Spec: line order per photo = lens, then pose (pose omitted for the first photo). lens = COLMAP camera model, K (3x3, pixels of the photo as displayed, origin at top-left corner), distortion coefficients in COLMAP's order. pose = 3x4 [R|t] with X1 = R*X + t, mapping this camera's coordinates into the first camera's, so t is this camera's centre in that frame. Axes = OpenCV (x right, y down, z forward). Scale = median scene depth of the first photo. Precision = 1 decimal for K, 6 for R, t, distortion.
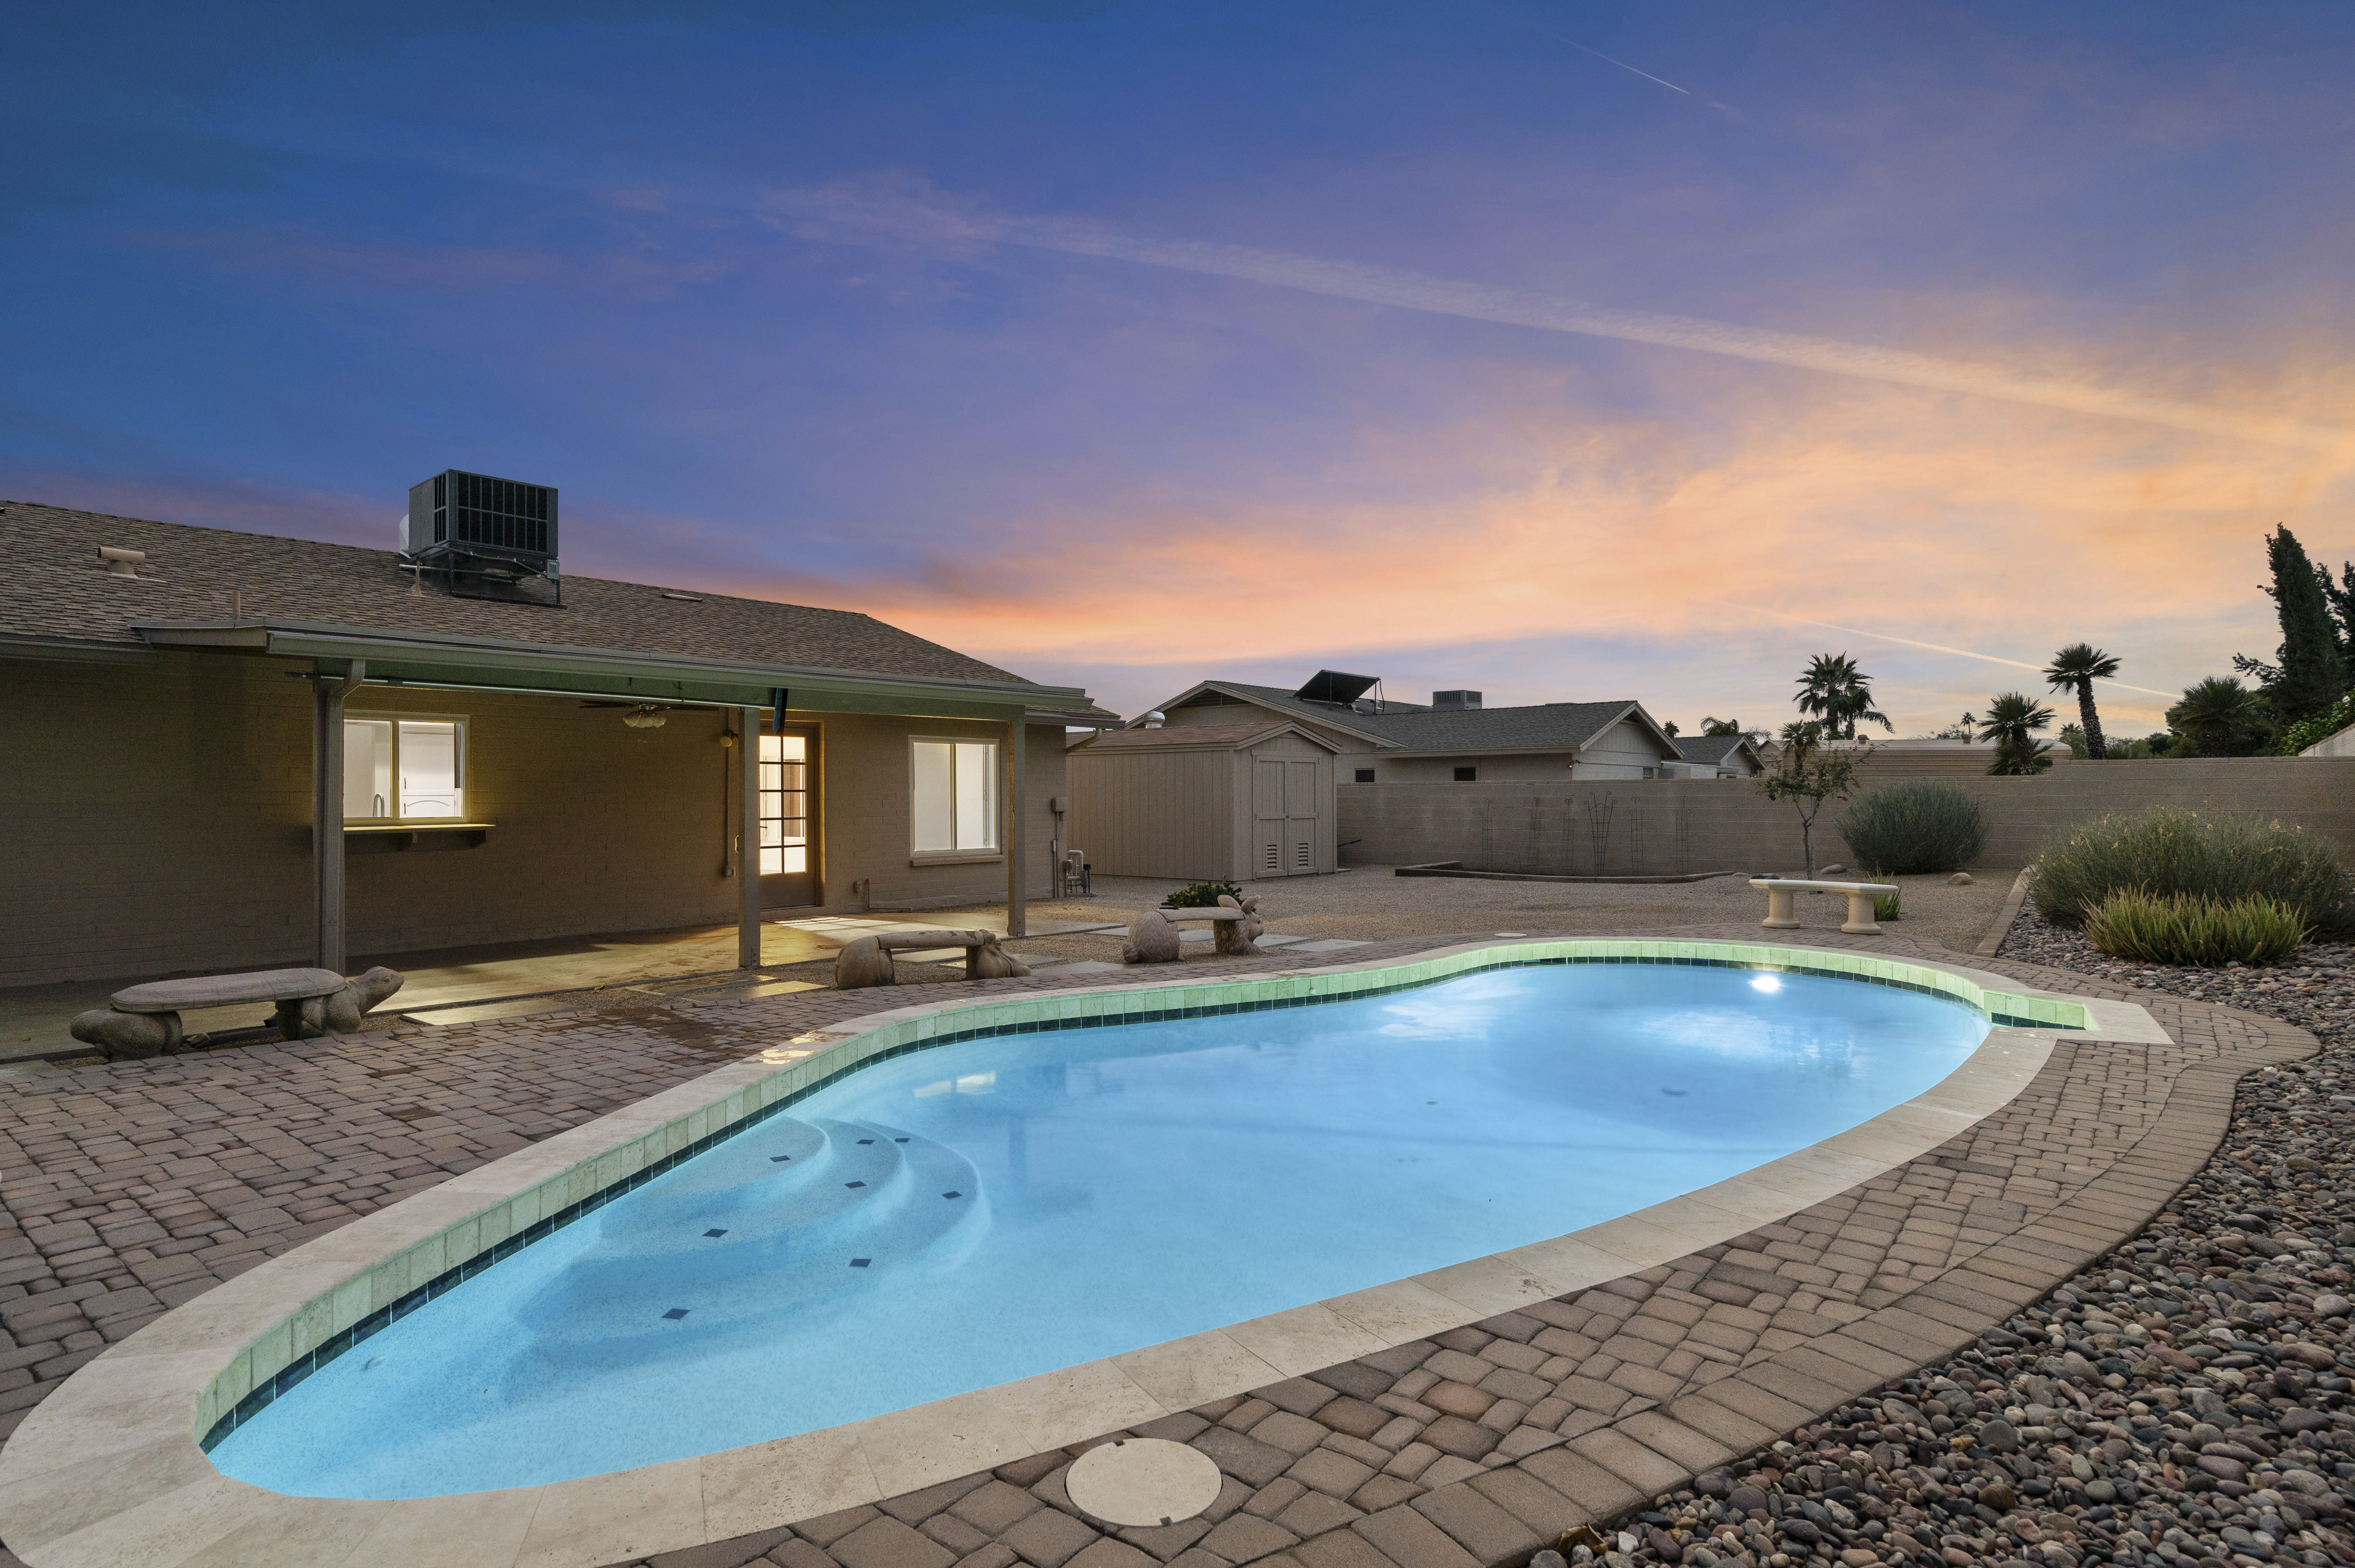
lens RADIAL K [[1213.0, 0, 1173.8], [0, 1213.0, 792.9], [0, 0, 1]] dist [-0.003916, -0.000100]
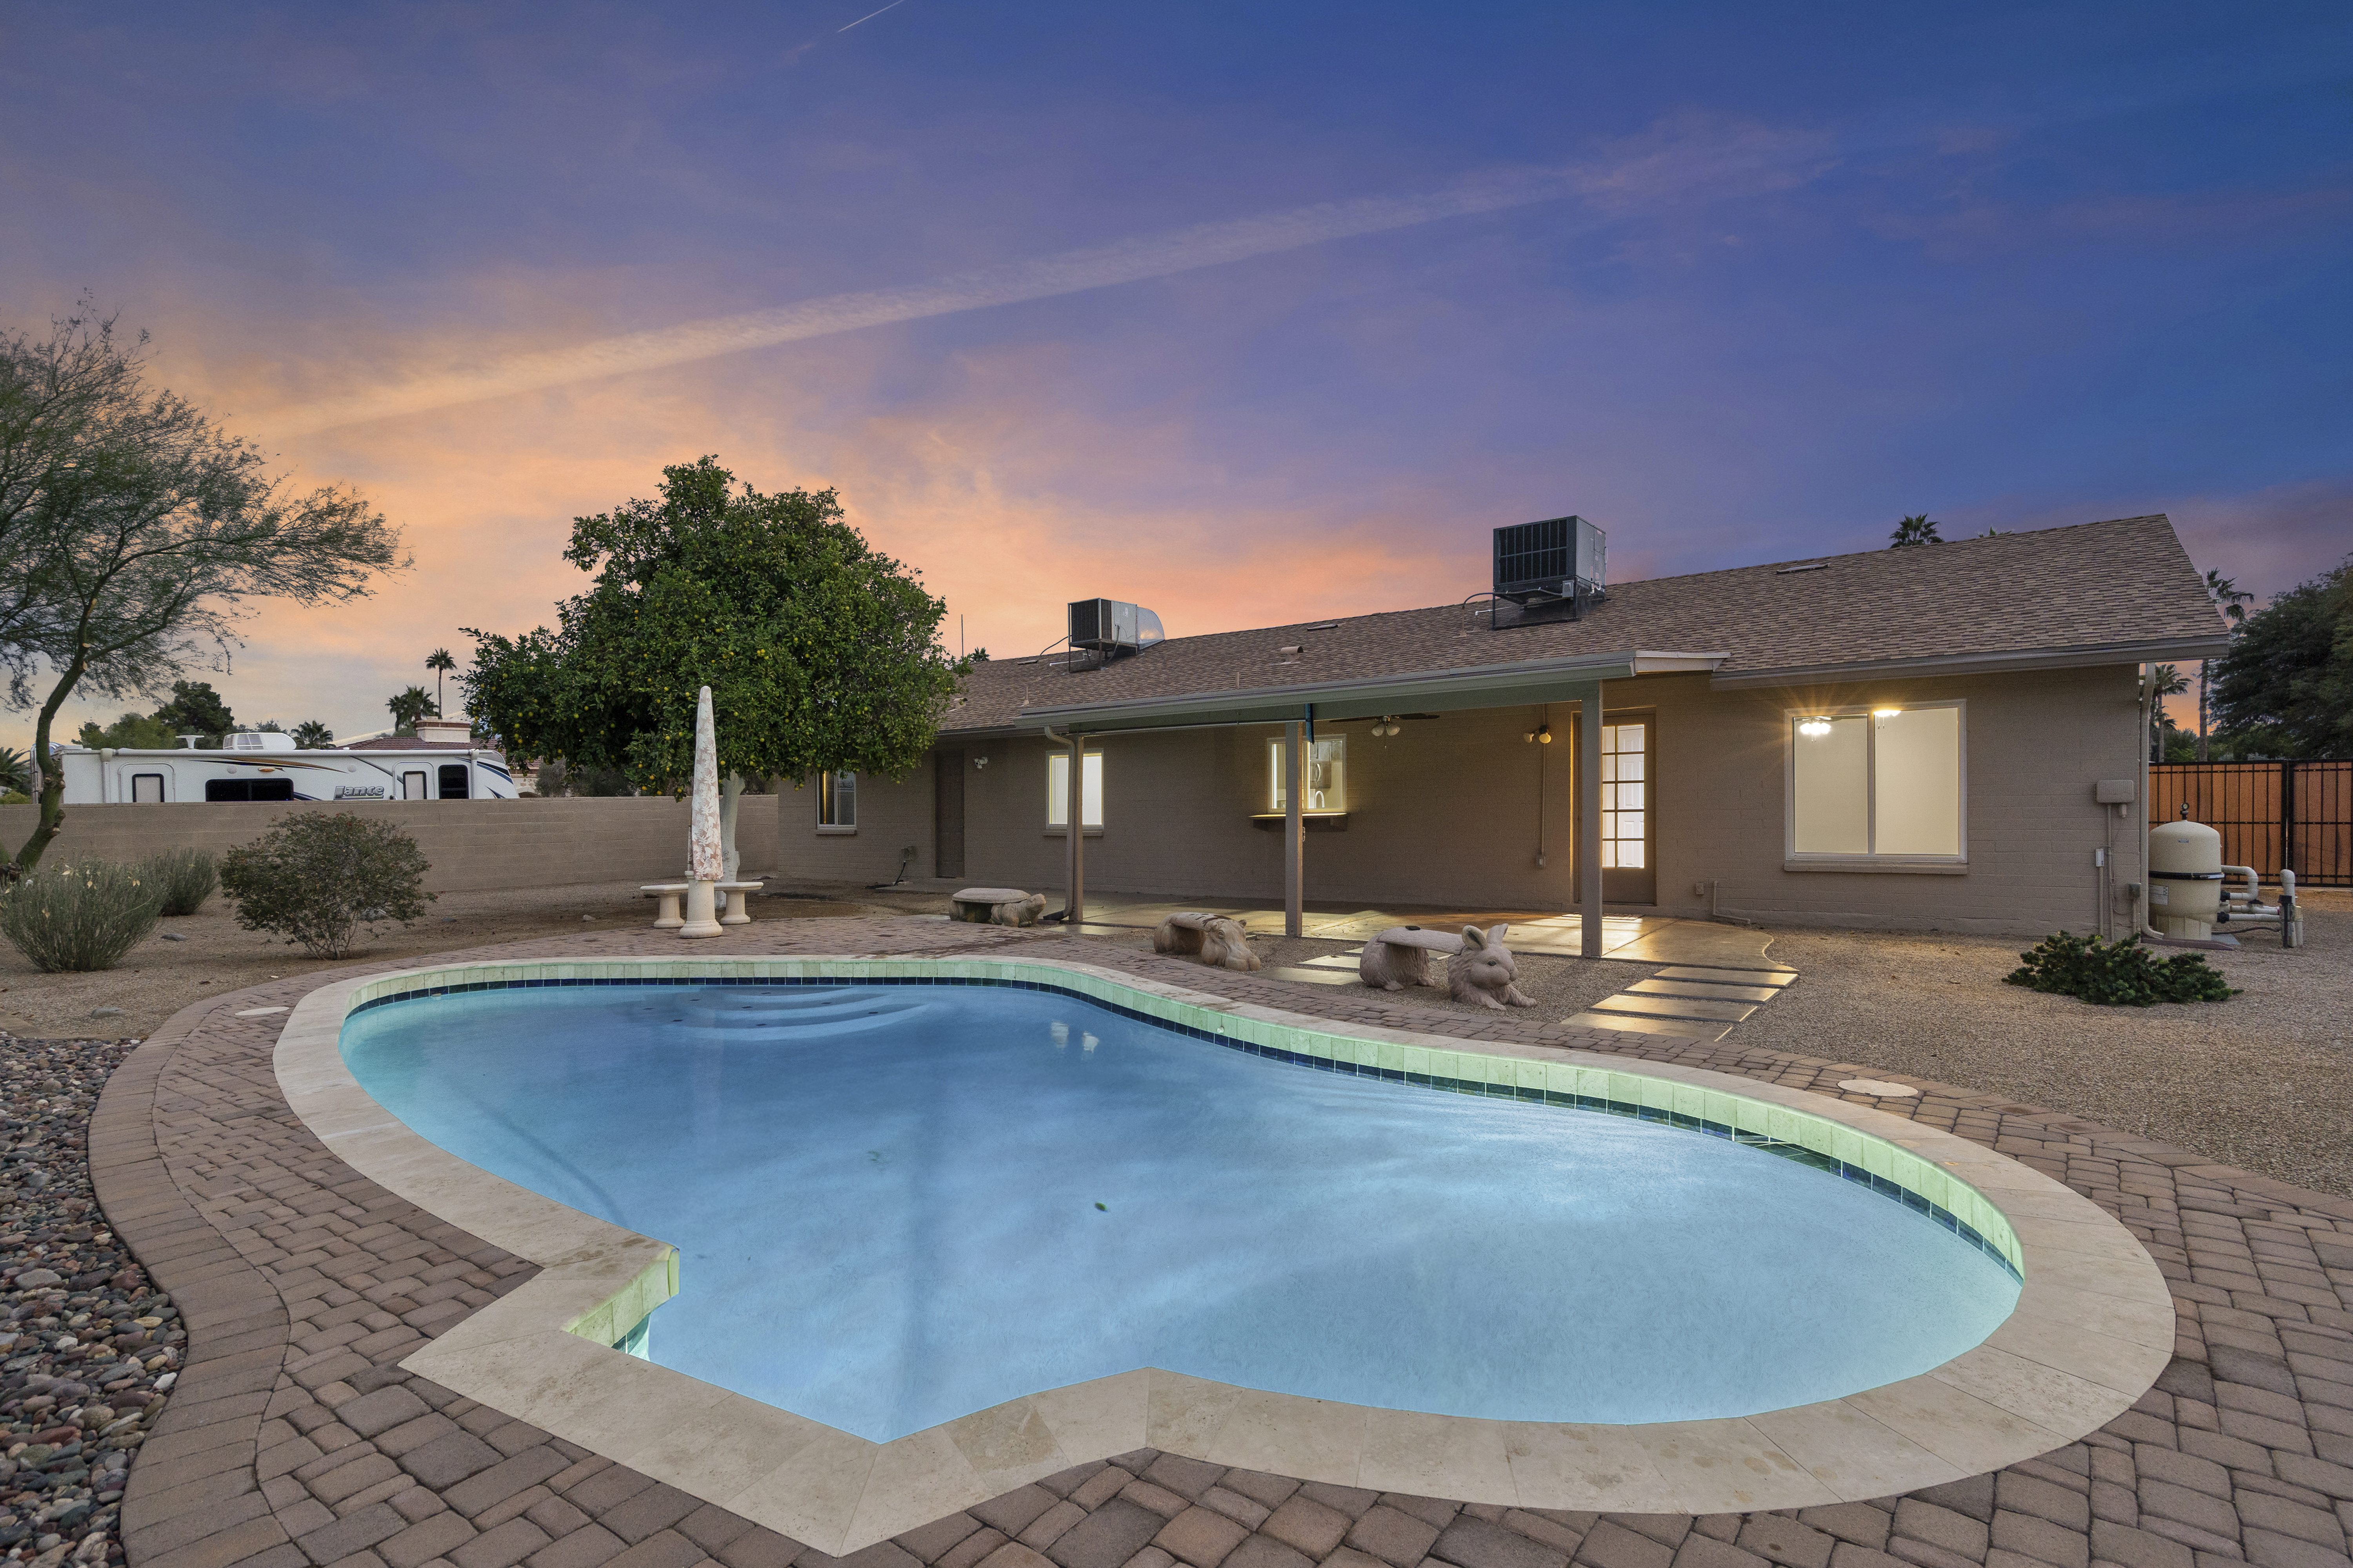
lens RADIAL K [[1152.3, 0, 1157.2], [0, 1152.3, 807.5], [0, 0, 1]] dist [0.004498, 0.000066]
pose [[0.051677, 0.010579, -0.998608, 0.376100], [0.023047, 0.999665, 0.011783, -0.000795], [0.998398, -0.023624, 0.051416, 0.380207]]
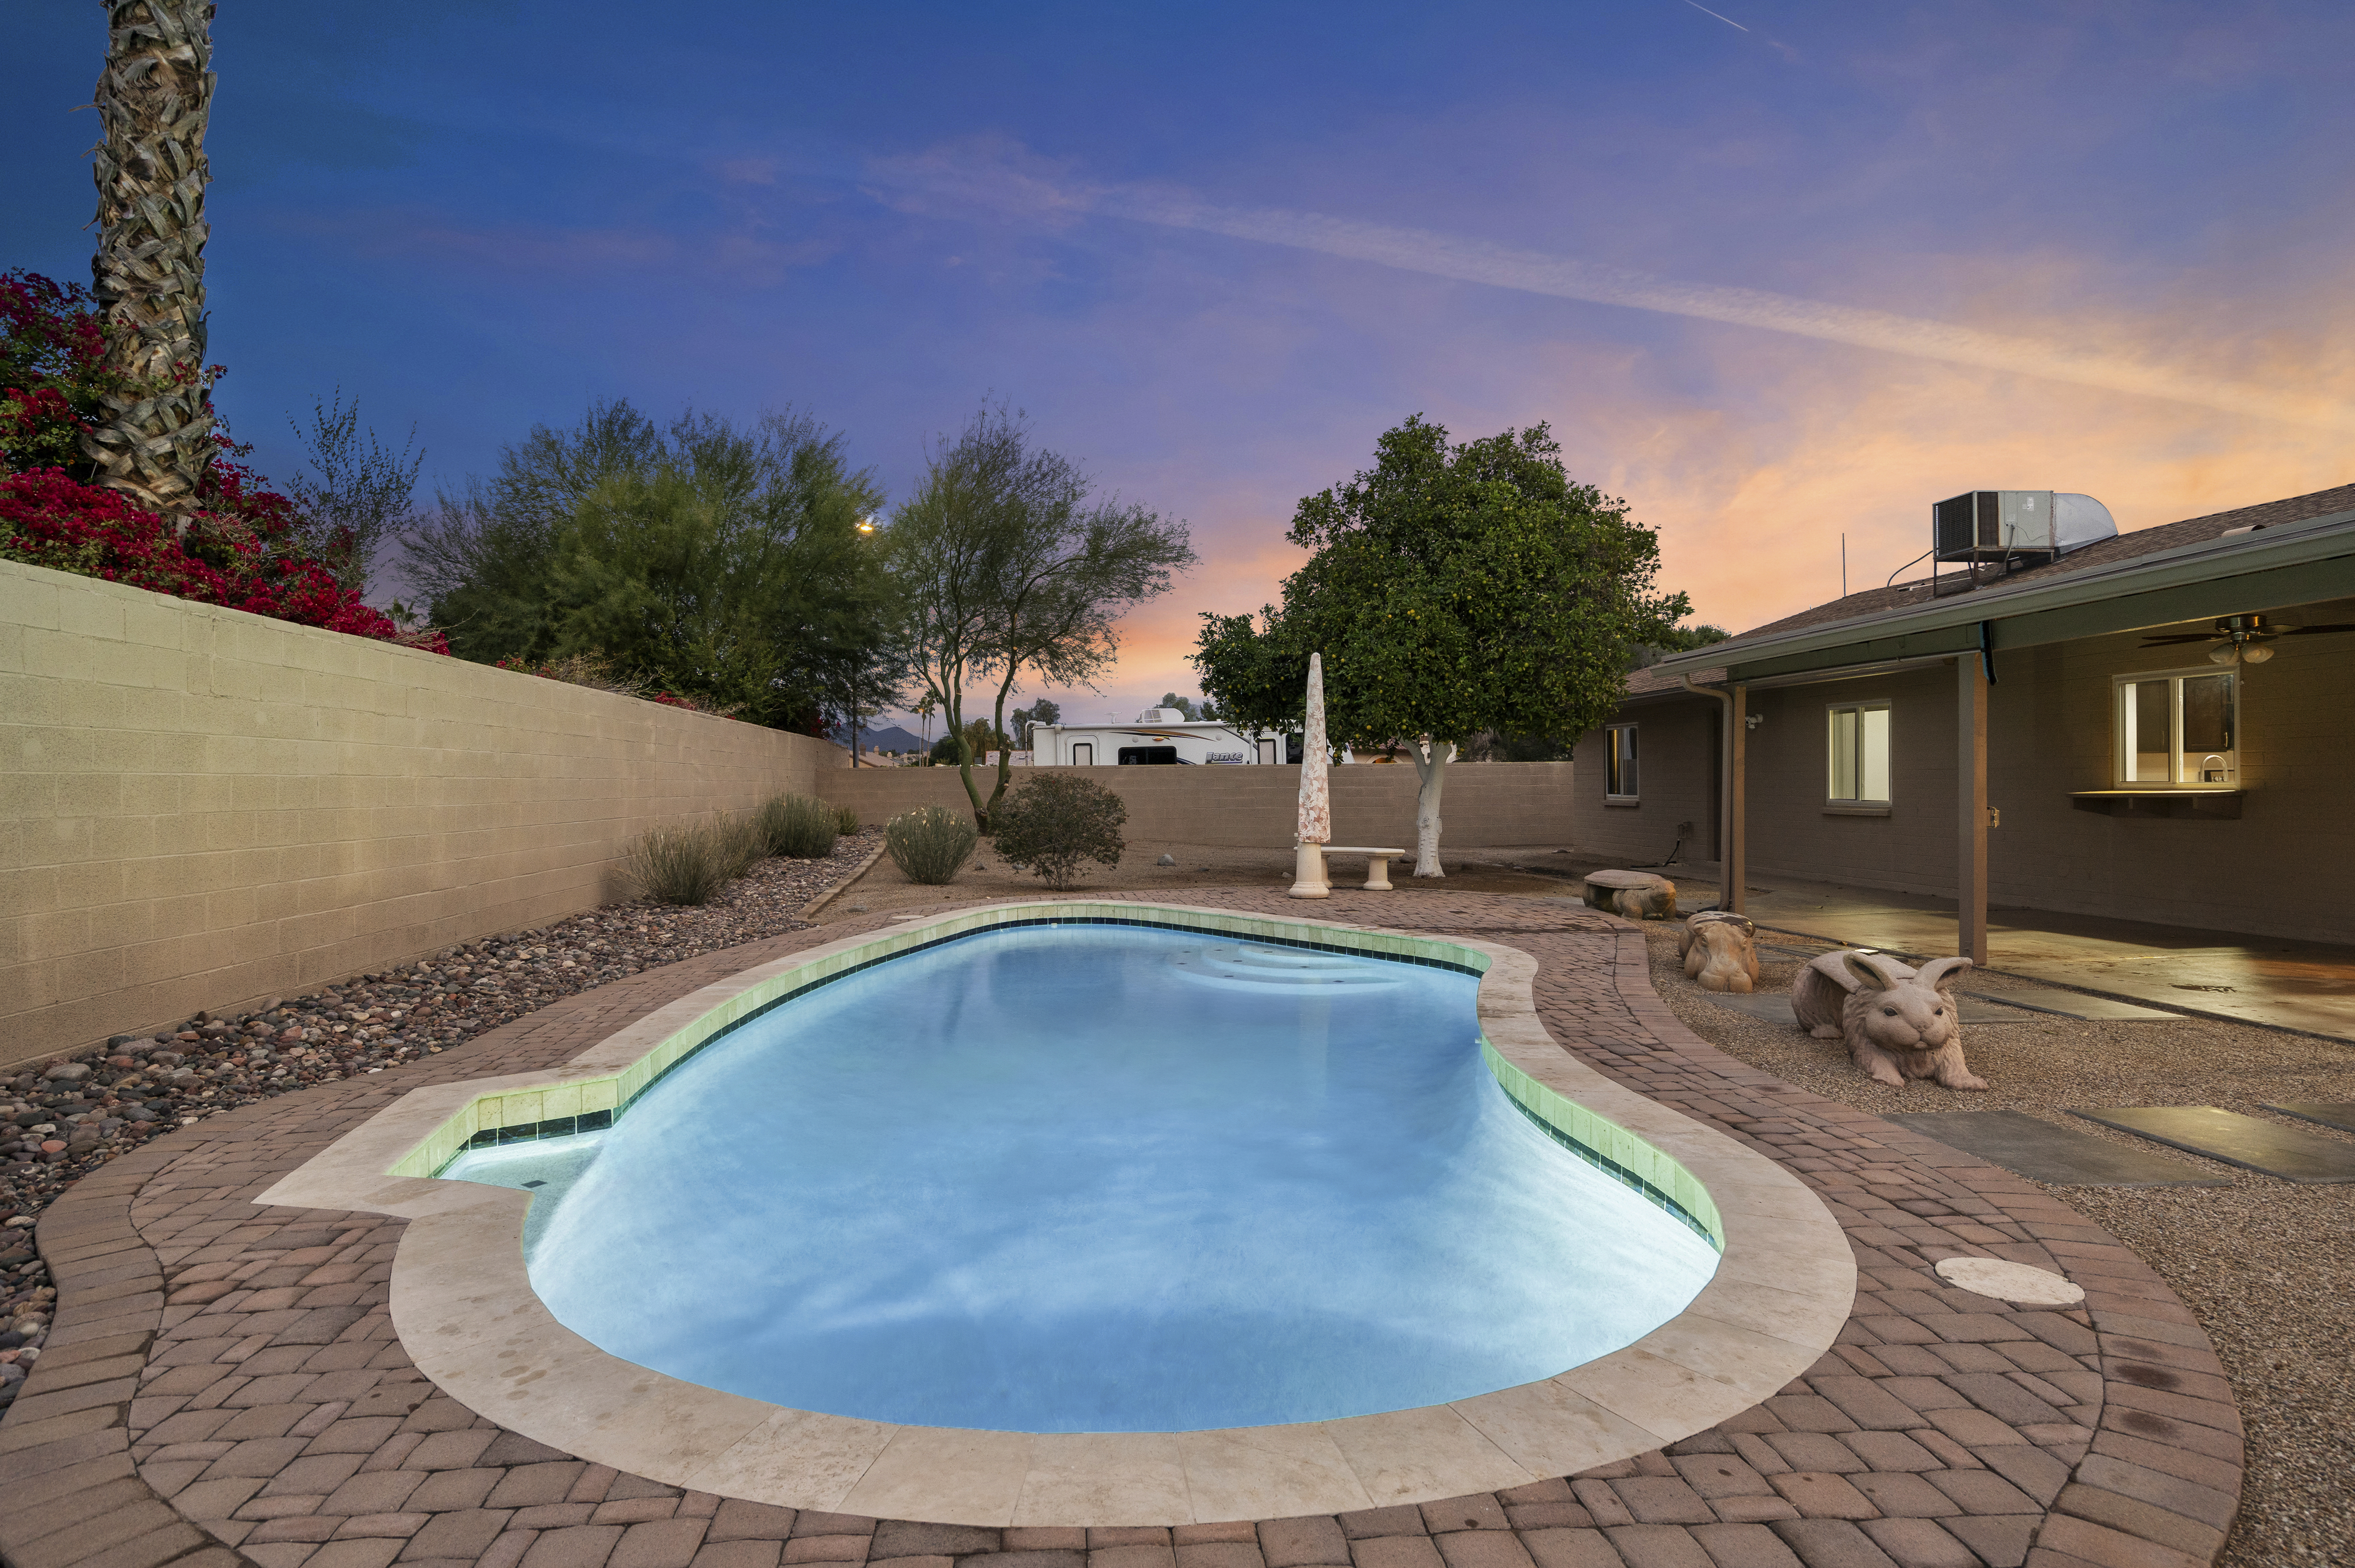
lens RADIAL K [[1298.8, 0, 1172.2], [0, 1298.8, 774.0], [0, 0, 1]] dist [0.003475, 0.000874]
pose [[-0.697283, 0.004702, -0.716781, 0.317528], [0.013226, 0.999893, -0.006308, 0.005041], [0.716674, -0.013879, -0.697270, 0.586366]]
